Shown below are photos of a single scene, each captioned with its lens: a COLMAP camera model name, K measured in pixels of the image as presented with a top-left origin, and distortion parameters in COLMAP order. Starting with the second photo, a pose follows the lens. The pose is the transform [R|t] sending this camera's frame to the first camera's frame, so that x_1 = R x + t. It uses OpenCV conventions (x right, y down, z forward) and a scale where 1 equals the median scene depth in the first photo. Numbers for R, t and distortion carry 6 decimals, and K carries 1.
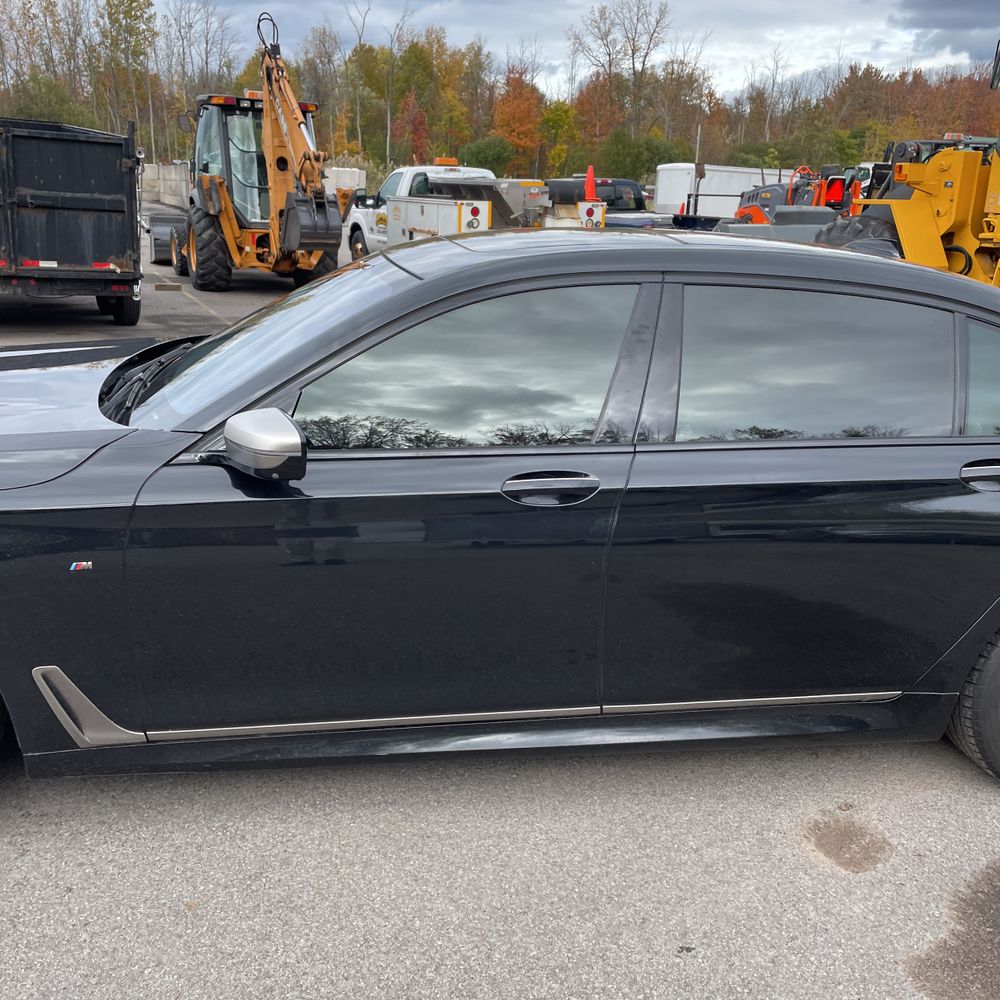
lens RADIAL K [[1009.3, 0, 489.0], [0, 1009.3, 501.0], [0, 0, 1]] dist [0.082519, -0.096332]
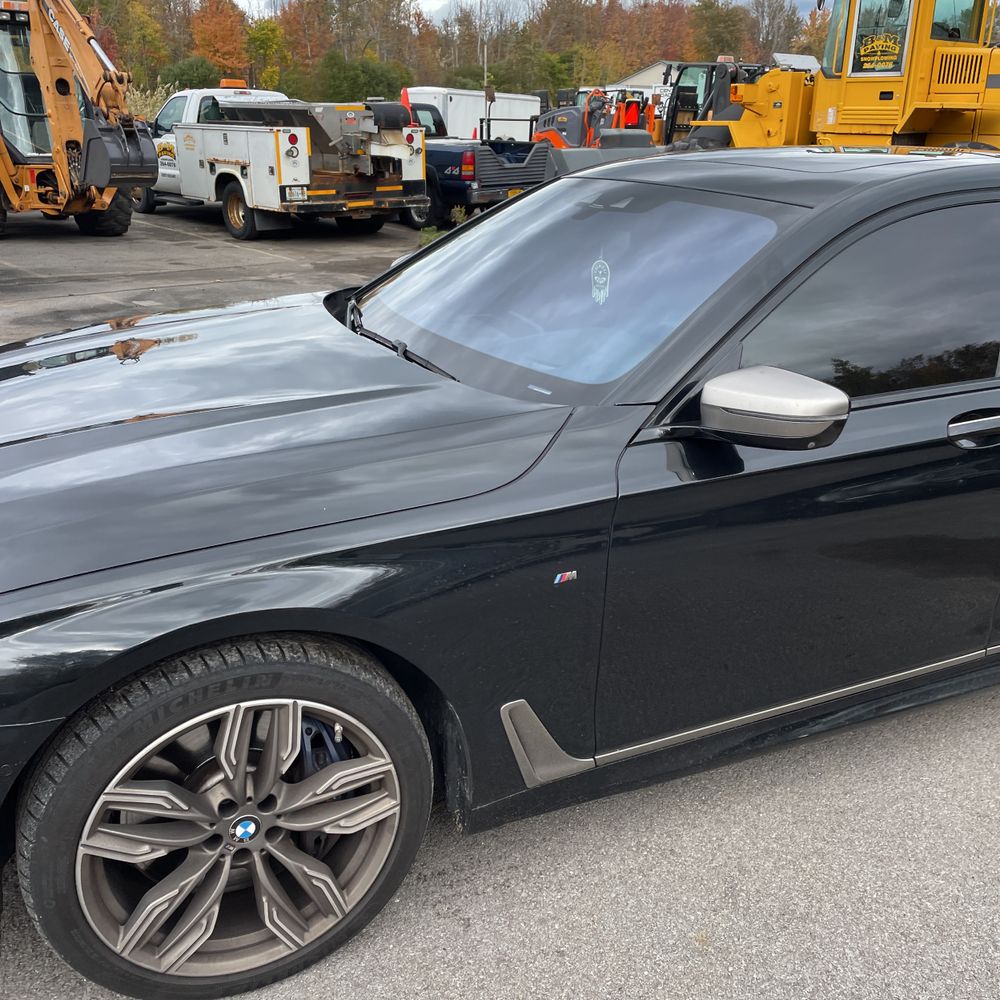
lens RADIAL K [[1012.7, 0, 526.8], [0, 1012.7, 509.2], [0, 0, 1]] dist [0.093660, -0.118051]
pose [[0.957144, -0.116710, 0.265055, -0.095850], [0.097954, 0.991727, 0.082957, -0.009285], [-0.272545, -0.053438, 0.960658, 0.032422]]
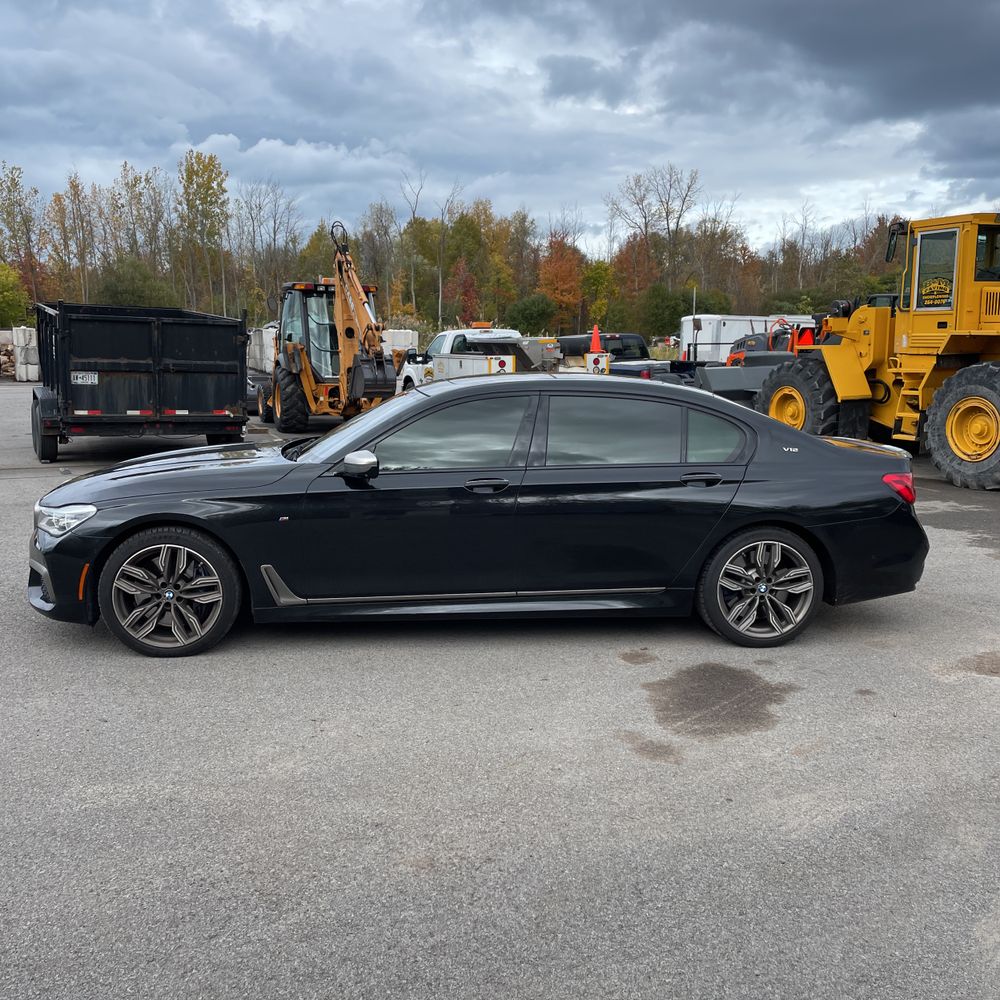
lens RADIAL K [[991.9, 0, 495.1], [0, 991.9, 500.3], [0, 0, 1]] dist [0.093705, -0.114414]
pose [[0.998646, -0.025476, -0.045350, 0.028483], [0.018888, 0.989946, -0.140179, 0.052433], [0.048465, 0.139133, 0.989087, -0.186154]]
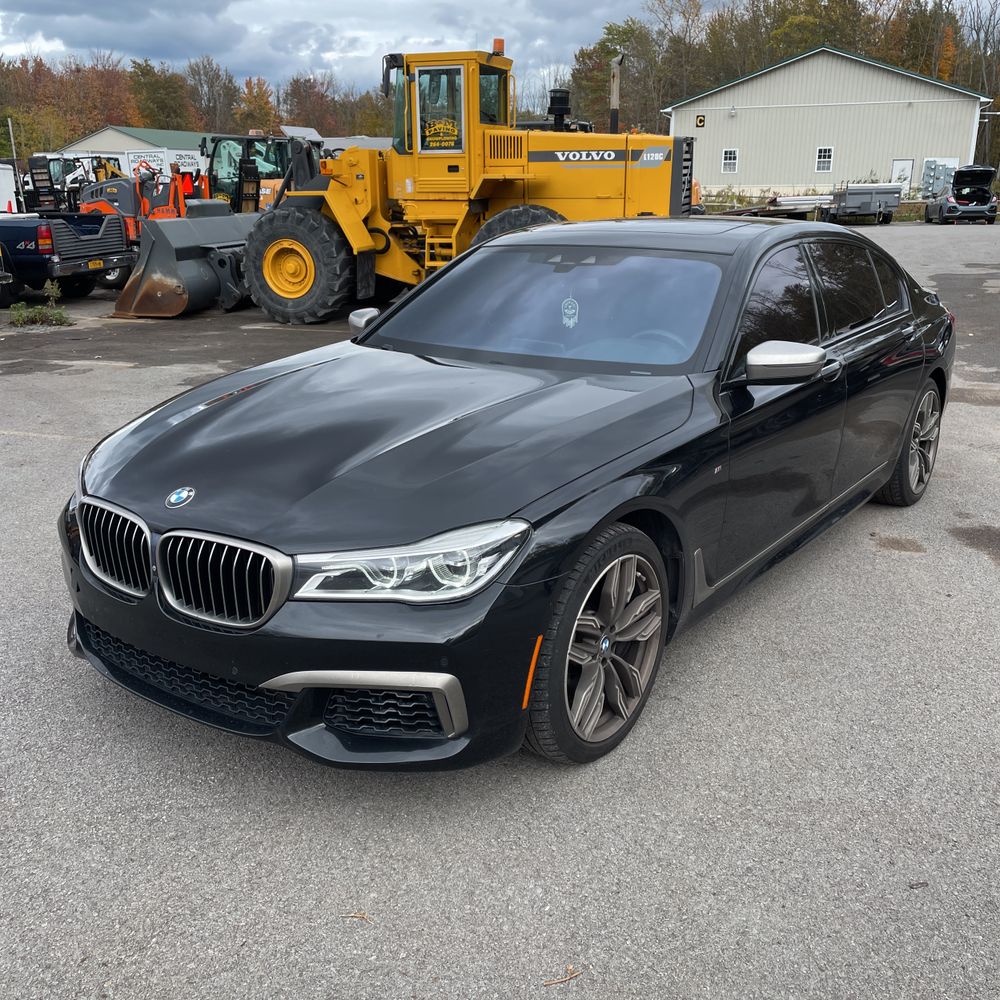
lens RADIAL K [[999.7, 0, 510.9], [0, 999.7, 510.5], [0, 0, 1]] dist [0.080939, -0.099413]
pose [[0.715060, -0.251860, 0.652116, -0.231390], [0.238082, 0.964816, 0.111567, -0.016173], [-0.657271, 0.075480, 0.749865, 0.019990]]
